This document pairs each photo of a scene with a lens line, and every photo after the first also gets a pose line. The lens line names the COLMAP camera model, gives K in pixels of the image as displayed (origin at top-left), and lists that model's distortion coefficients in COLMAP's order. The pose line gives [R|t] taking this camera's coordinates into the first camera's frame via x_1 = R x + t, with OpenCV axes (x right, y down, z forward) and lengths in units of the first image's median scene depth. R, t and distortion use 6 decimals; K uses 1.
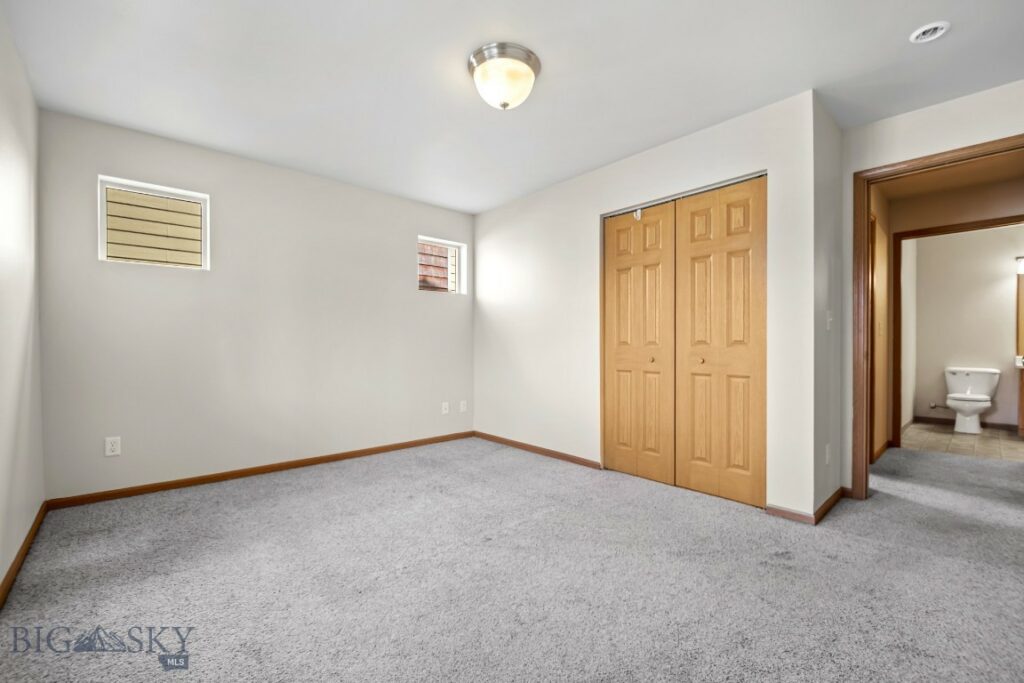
lens RADIAL K [[427.6, 0, 512.0], [0, 427.6, 341.5], [0, 0, 1]] dist [-0.007909, -0.000875]
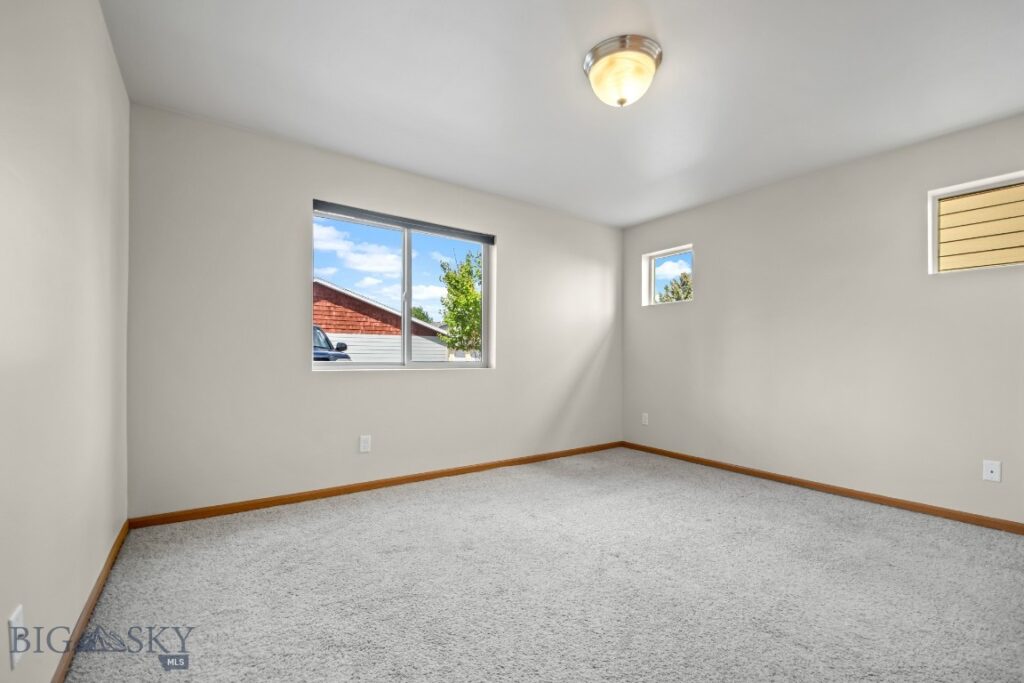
lens RADIAL K [[430.0, 0, 533.7], [0, 430.0, 347.5], [0, 0, 1]] dist [0.000008, -0.000065]
pose [[-0.073815, -0.022734, -0.997013, 0.663346], [-0.001612, 0.999742, -0.022677, 0.009172], [0.997271, -0.000066, -0.073833, 0.620738]]
